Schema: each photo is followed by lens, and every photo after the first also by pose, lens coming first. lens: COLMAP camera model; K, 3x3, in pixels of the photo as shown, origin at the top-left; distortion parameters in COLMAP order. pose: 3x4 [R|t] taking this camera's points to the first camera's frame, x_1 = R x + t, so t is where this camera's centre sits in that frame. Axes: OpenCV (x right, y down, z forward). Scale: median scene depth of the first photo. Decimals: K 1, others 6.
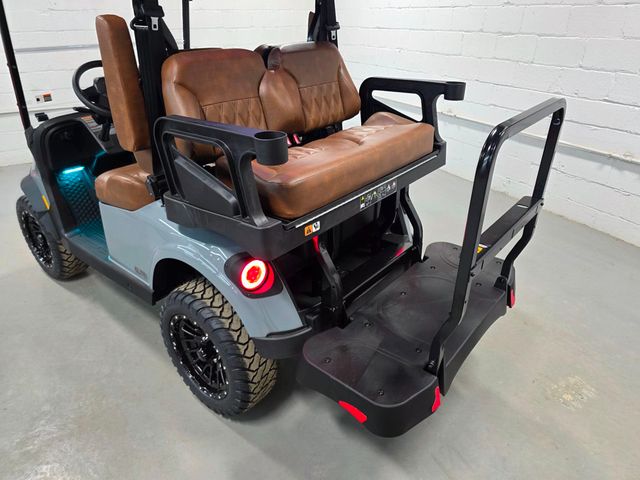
lens RADIAL K [[427.1, 0, 317.0], [0, 427.1, 239.5], [0, 0, 1]] dist [0.037776, -0.033842]
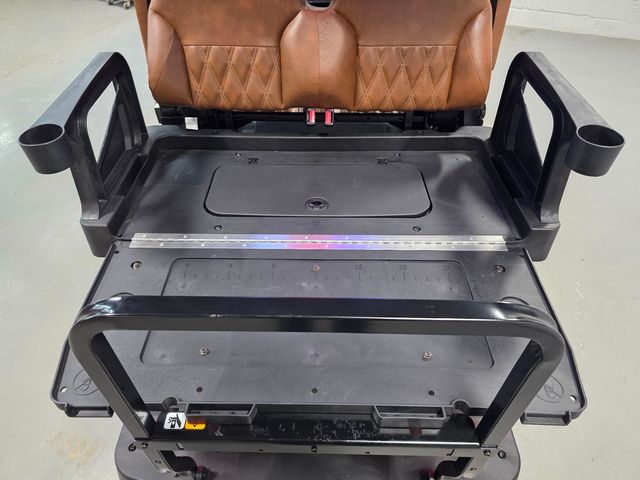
lens RADIAL K [[427.1, 0, 307.7], [0, 427.1, 239.8], [0, 0, 1]] dist [0.037776, -0.033842]
pose [[0.619385, 0.559409, -0.550839, 0.414534], [-0.357107, 0.825591, 0.436892, -0.348061], [0.699169, -0.073896, 0.711128, 0.433655]]
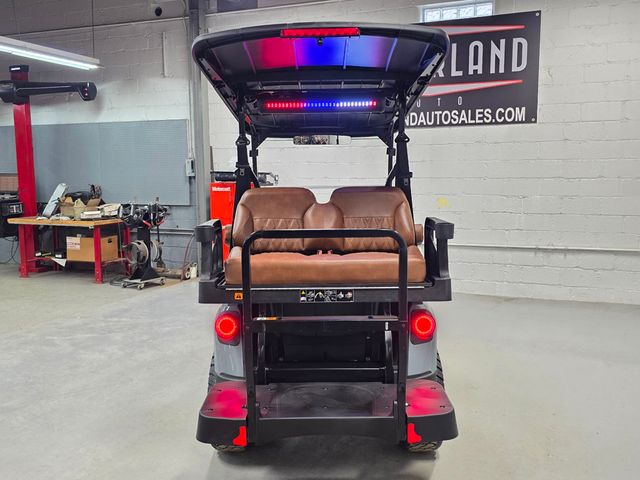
lens RADIAL K [[596.9, 0, 310.9], [0, 596.9, 230.0], [0, 0, 1]] dist [0.043088, 0.000000]
pose [[0.627720, 0.080488, -0.774267, 1.210830], [-0.355907, 0.914269, -0.193502, 0.057077], [0.692314, 0.397032, 0.602551, -0.119057]]
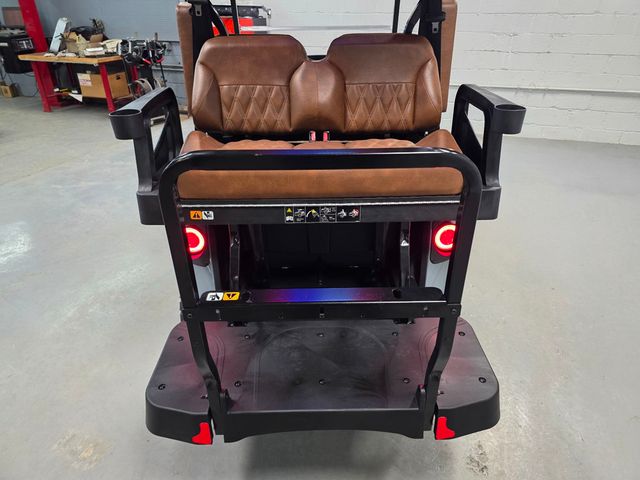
lens RADIAL K [[427.1, 0, 317.3], [0, 427.1, 235.7], [0, 0, 1]] dist [0.037776, -0.033842]
pose [[0.647446, 0.366476, -0.668214, 0.617769], [-0.348720, 0.922079, 0.167825, -0.176591], [0.677650, 0.124362, 0.724793, 0.316540]]
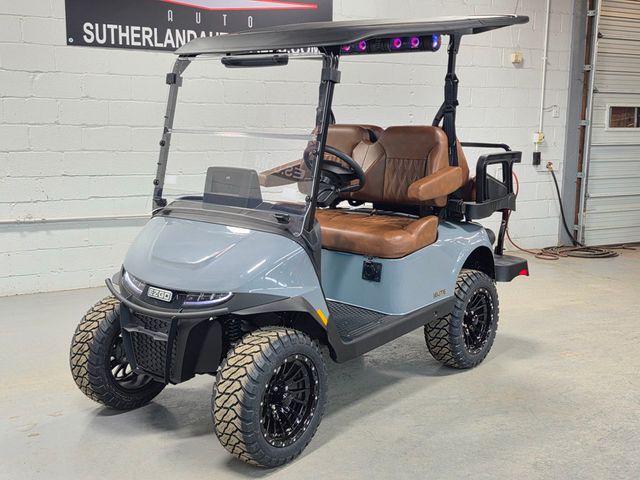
lens RADIAL K [[757.4, 0, 319.7], [0, 757.4, 240.4], [0, 0, 1]] dist [0.023634, 0.000000]
pose [[-0.010670, -0.149754, 0.988666, -2.495637], [0.452598, 0.880921, 0.138319, -0.503883], [-0.891651, 0.448944, 0.058379, 1.105910]]
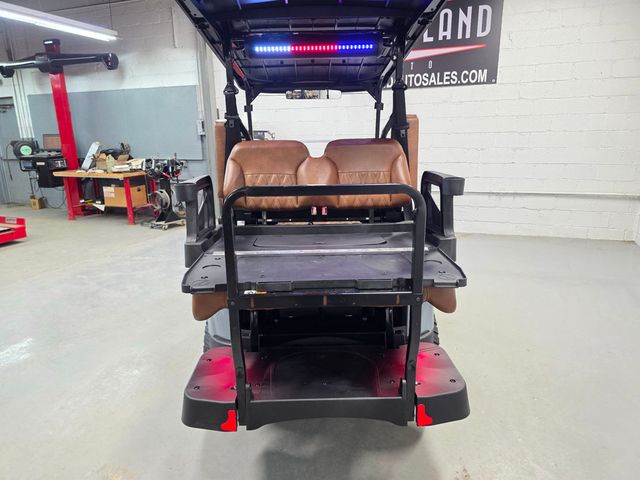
lens RADIAL K [[427.1, 0, 311.4], [0, 427.1, 241.6], [0, 0, 1]] dist [0.037776, -0.033842]
pose [[0.645030, 0.186622, -0.741019, 0.811304], [-0.340565, 0.938295, -0.060145, -0.061294], [0.684070, 0.291160, 0.668786, 0.173985]]
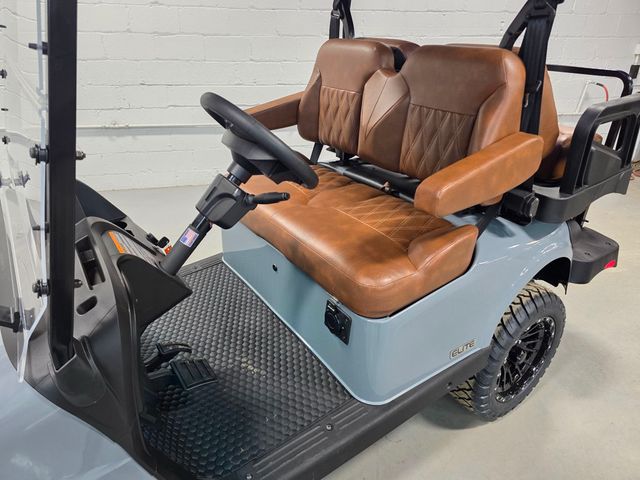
lens RADIAL K [[427.1, 0, 319.1], [0, 427.1, 236.7], [0, 0, 1]] dist [0.037776, -0.033842]
pose [[0.258063, -0.417614, 0.871207, -1.030316], [0.432335, 0.856343, 0.282425, -0.399765], [-0.863997, 0.303770, 0.401539, 0.855500]]
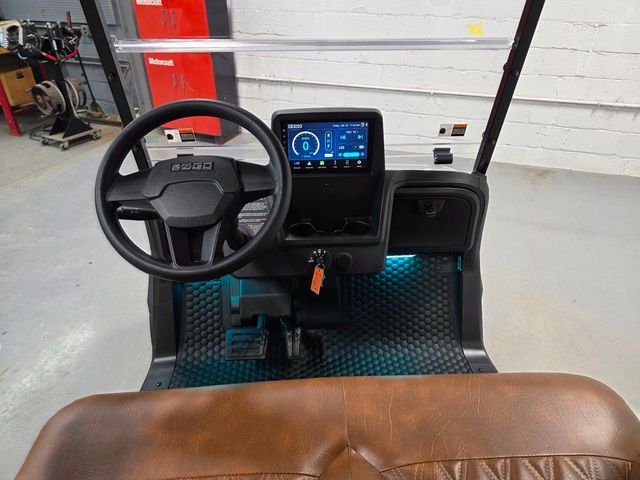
lens RADIAL K [[427.1, 0, 324.3], [0, 427.1, 239.5], [0, 0, 1]] dist [0.037776, -0.033842]
pose [[0.694593, 0.394538, -0.601565, -0.161101], [-0.337737, 0.917158, 0.211555, -0.473092], [0.635197, 0.056226, 0.770301, 0.864970]]
